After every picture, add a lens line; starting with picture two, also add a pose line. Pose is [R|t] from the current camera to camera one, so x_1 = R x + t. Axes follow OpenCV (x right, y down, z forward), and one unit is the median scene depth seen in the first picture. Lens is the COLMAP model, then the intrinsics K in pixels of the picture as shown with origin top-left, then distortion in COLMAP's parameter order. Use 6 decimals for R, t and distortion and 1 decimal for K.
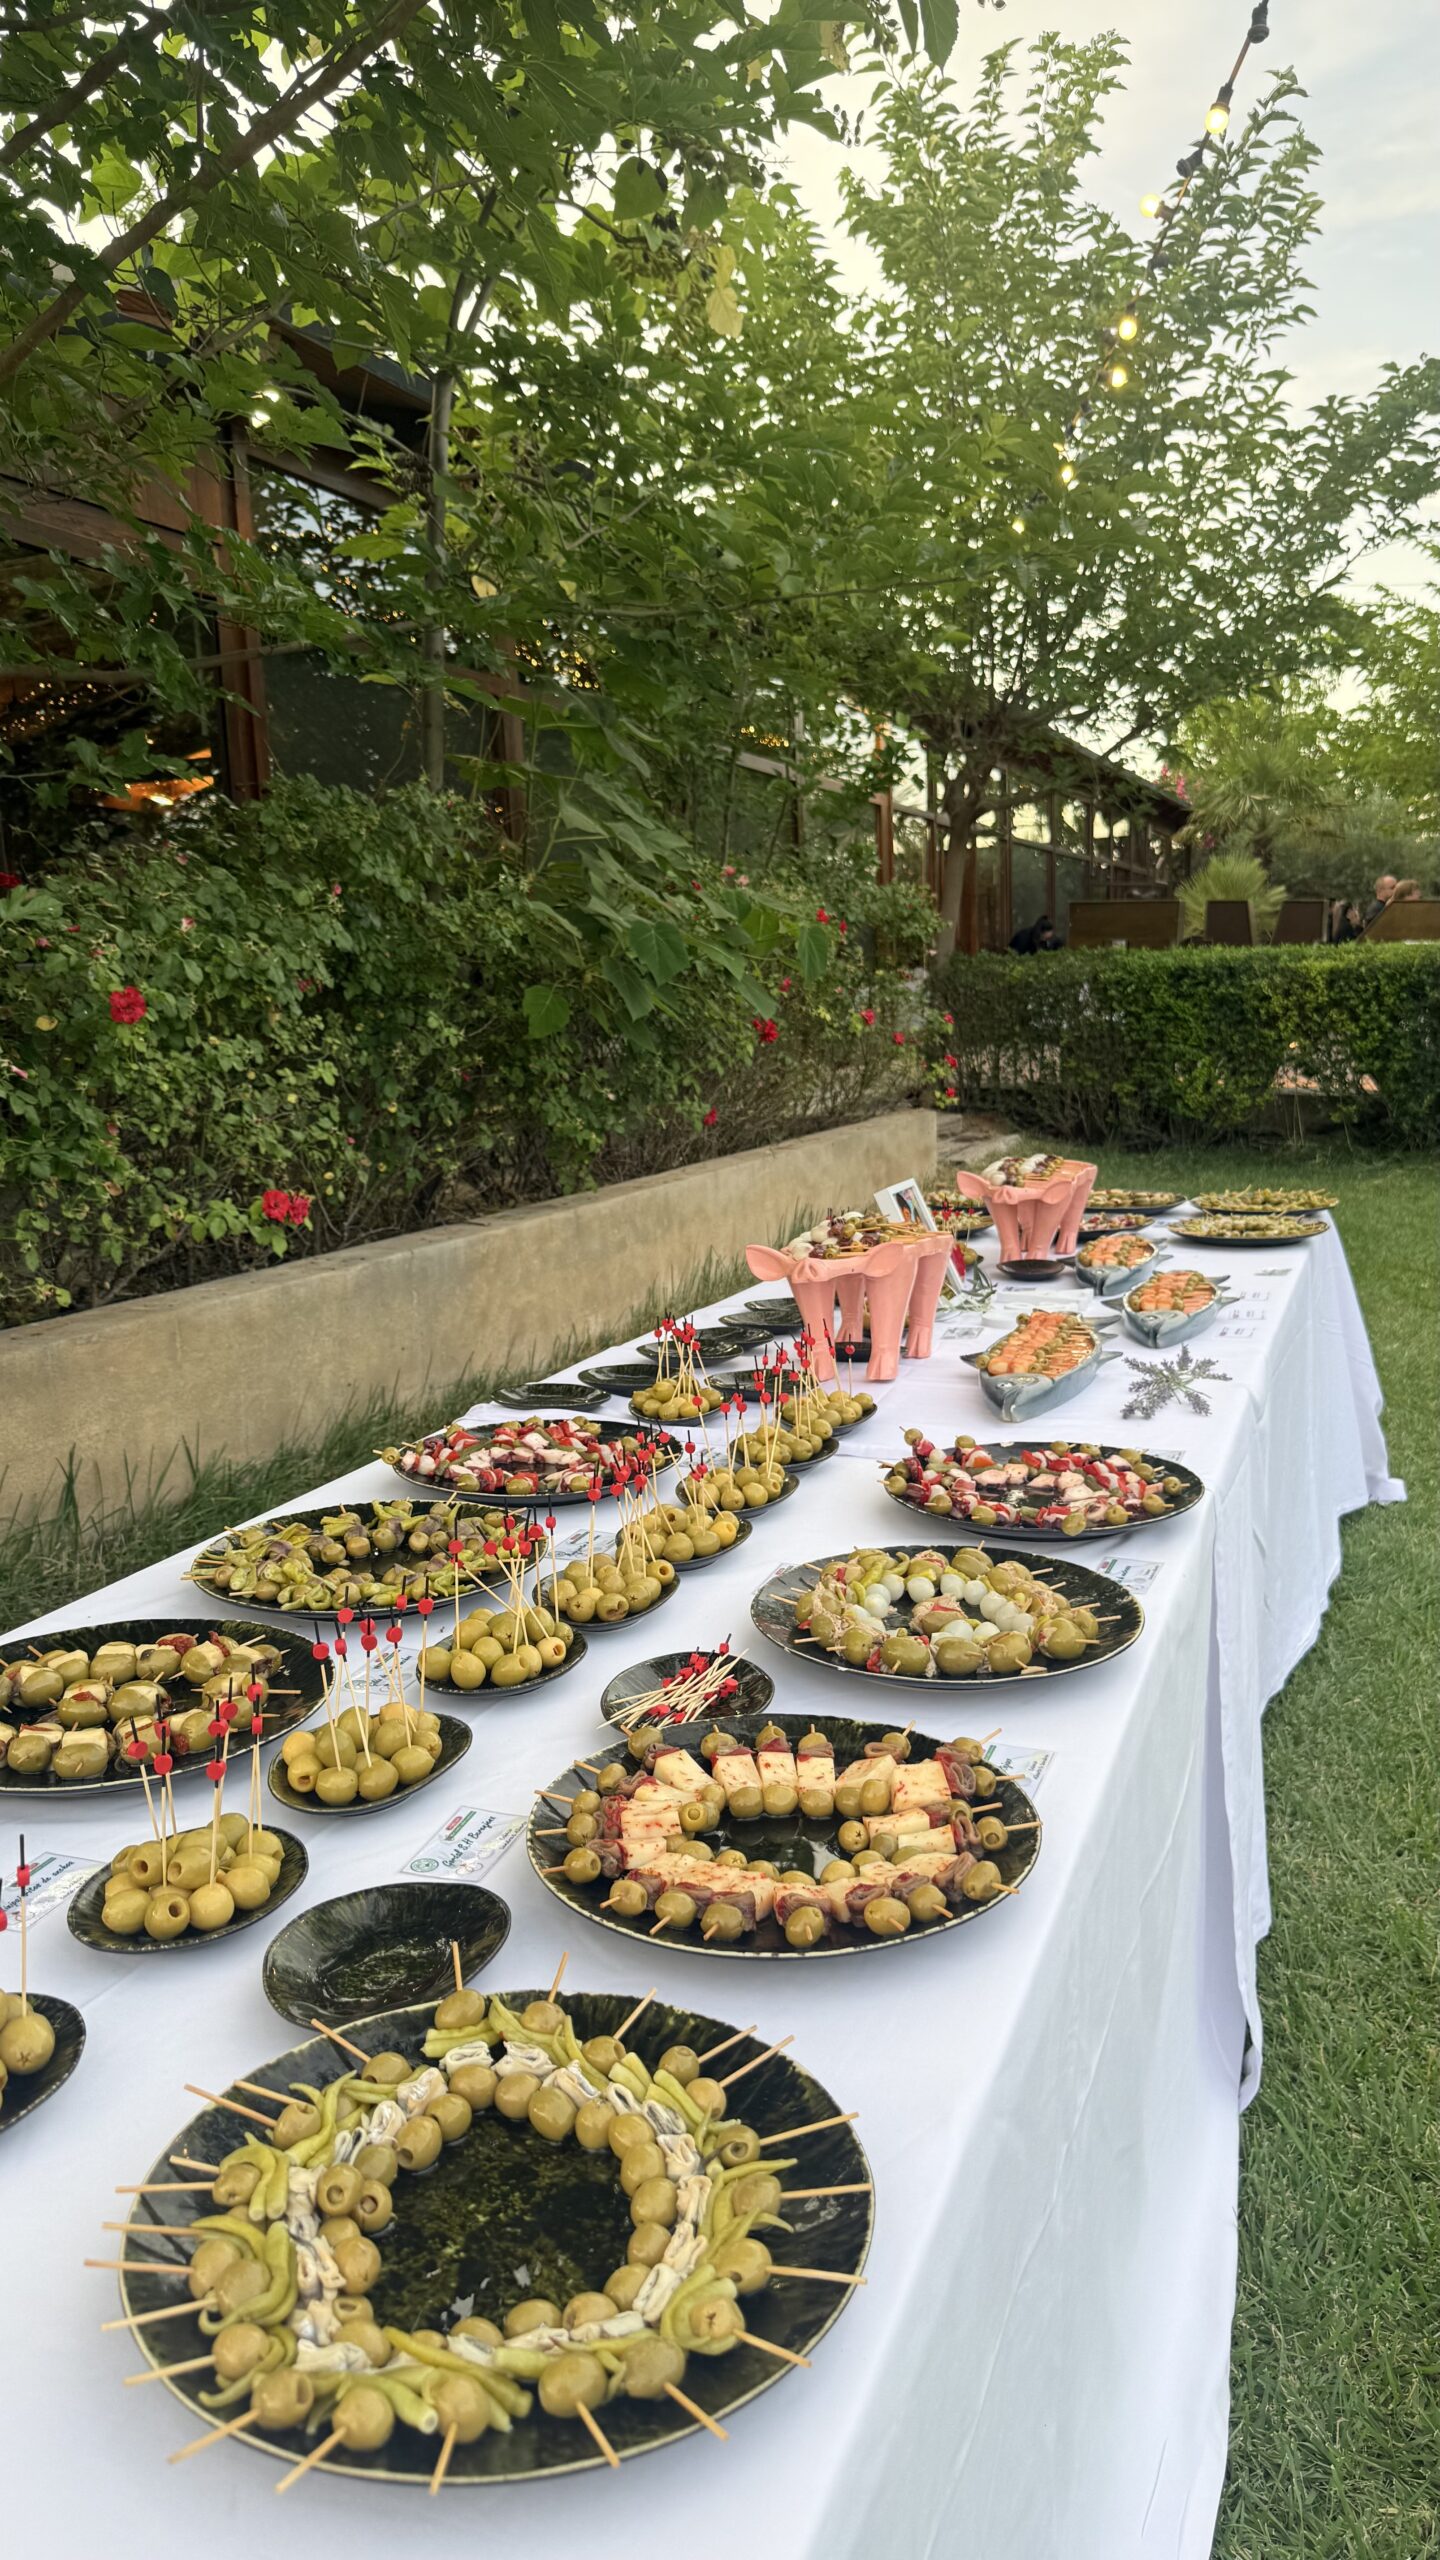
lens RADIAL K [[1819.9, 0, 703.3], [0, 1819.9, 1280.5], [0, 0, 1]] dist [0.093195, -0.135827]
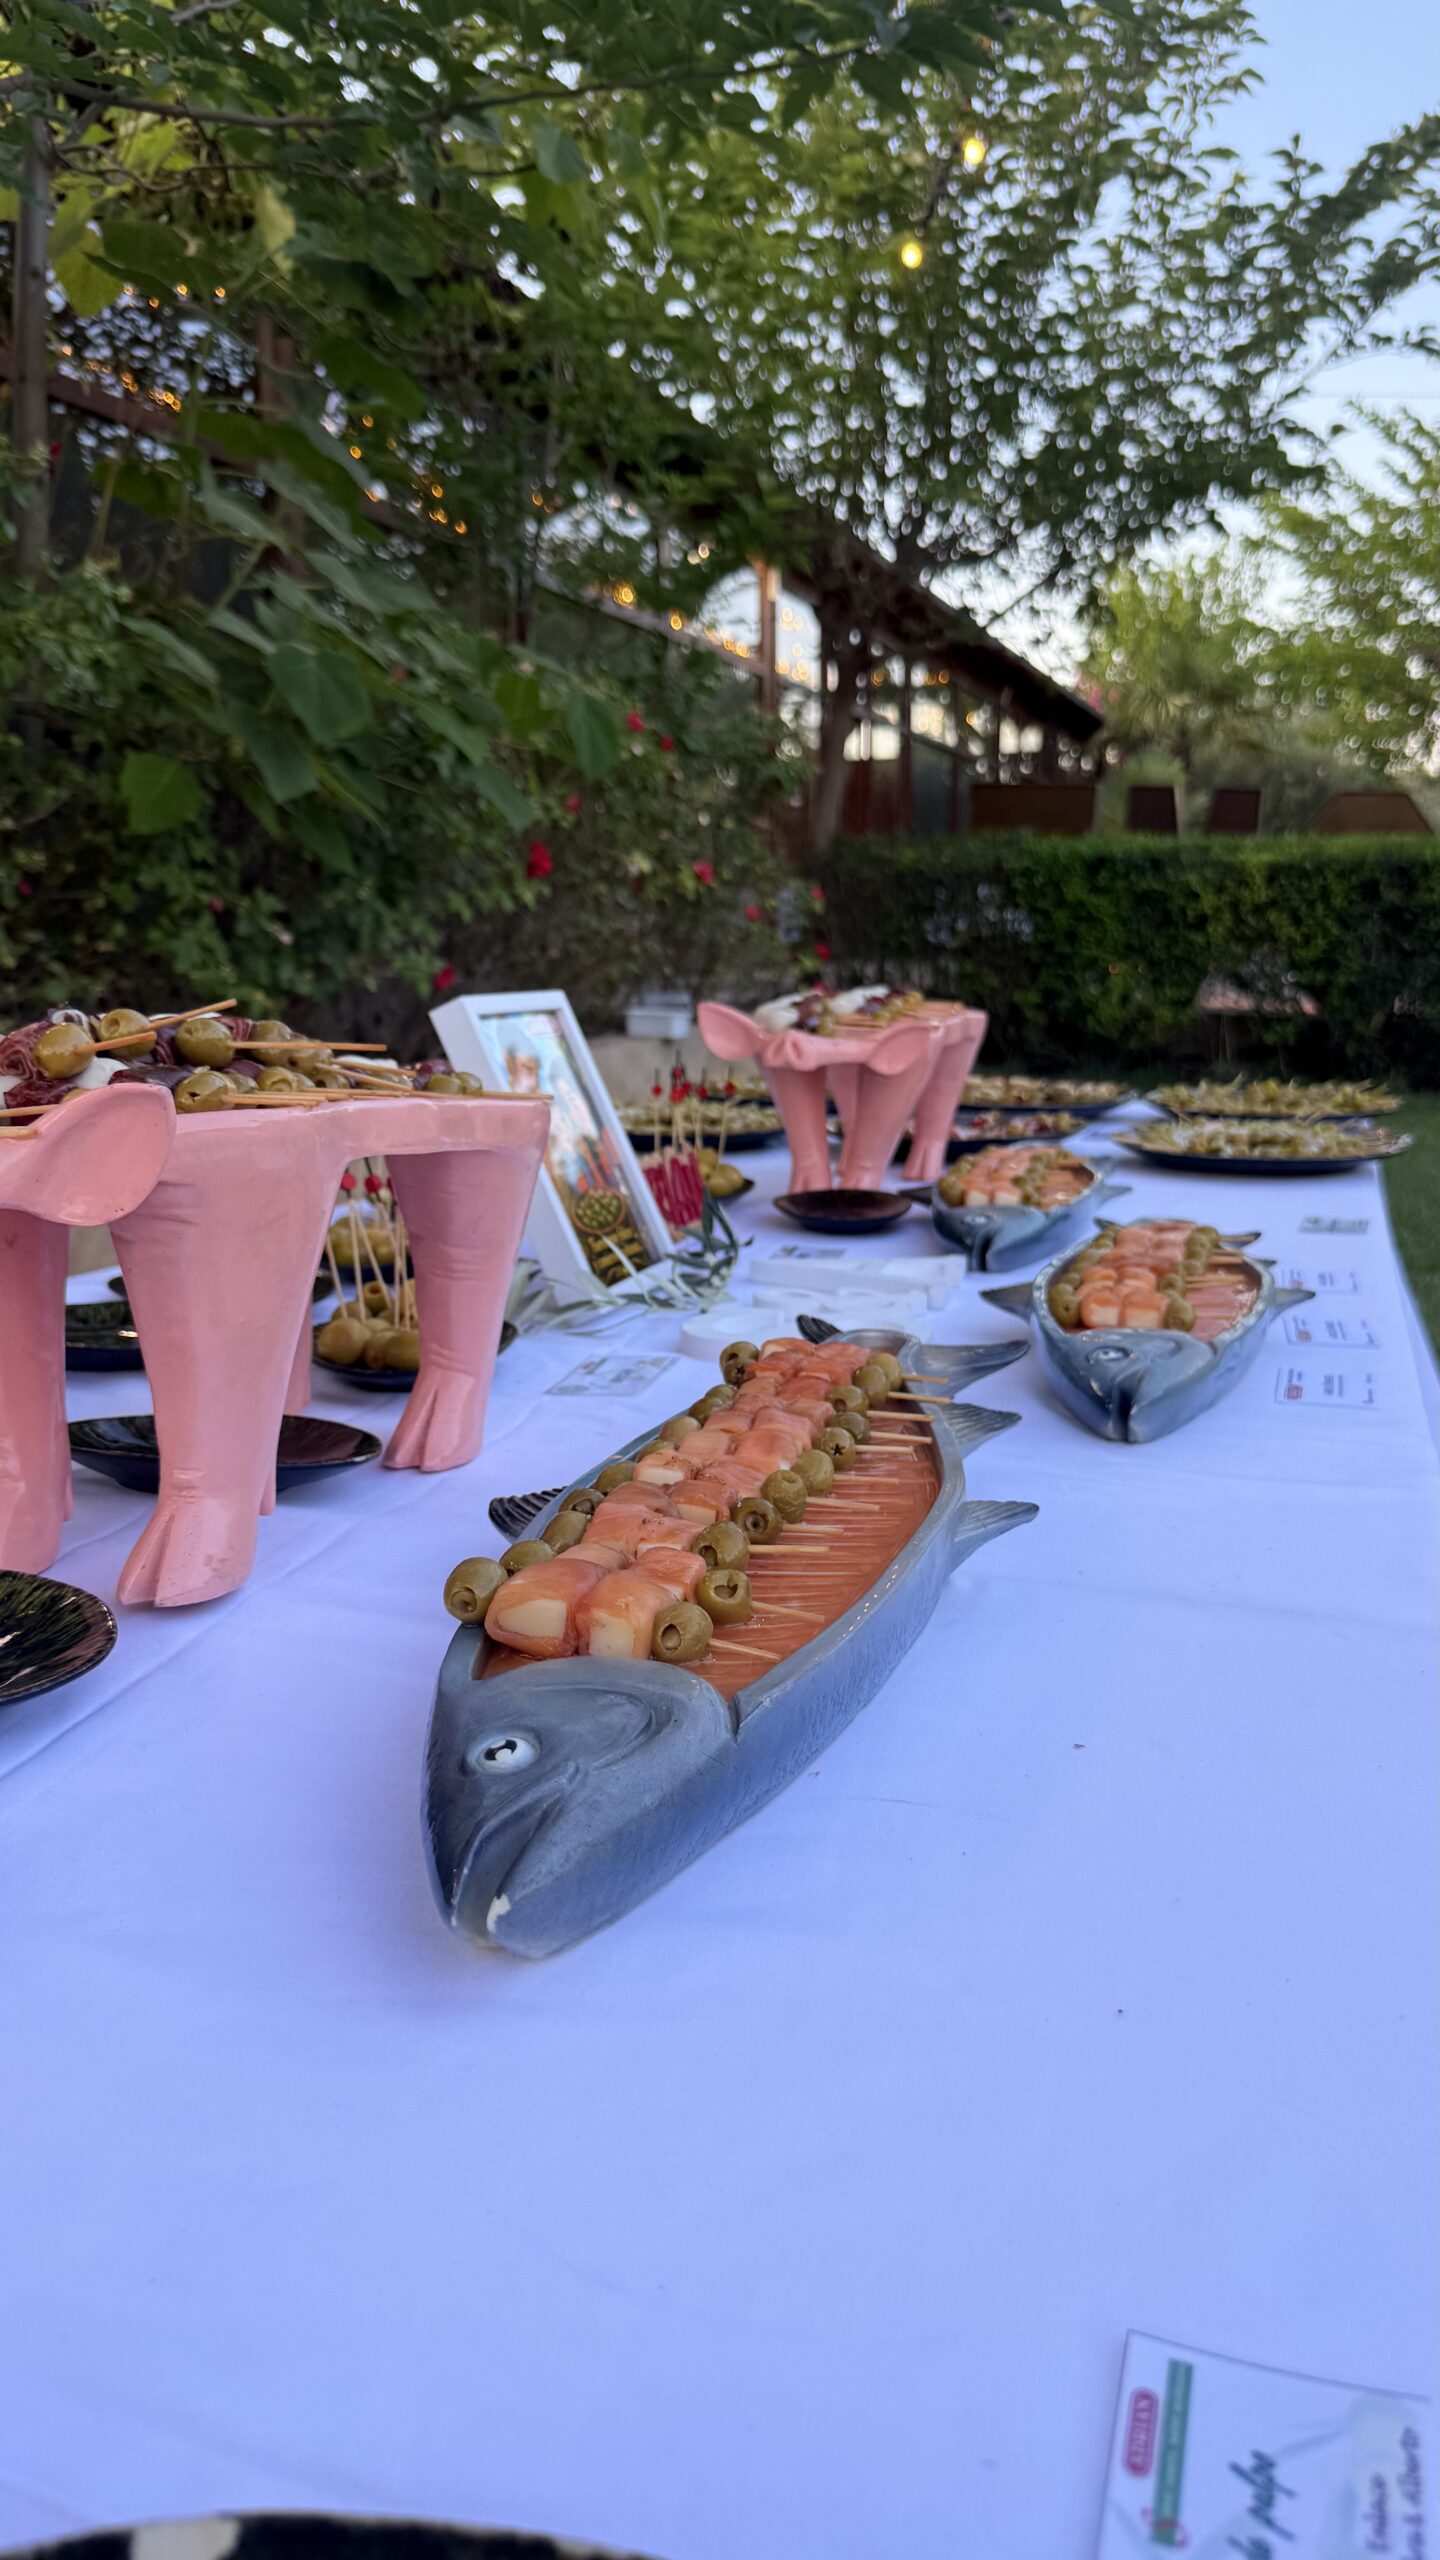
lens RADIAL K [[1819.9, 0, 703.3], [0, 1819.9, 1280.5], [0, 0, 1]] dist [0.093195, -0.135827]
pose [[0.998229, 0.020617, 0.055806, 0.093393], [-0.022689, 0.999067, 0.036743, -0.003388], [-0.054997, -0.037944, 0.997765, 0.418959]]
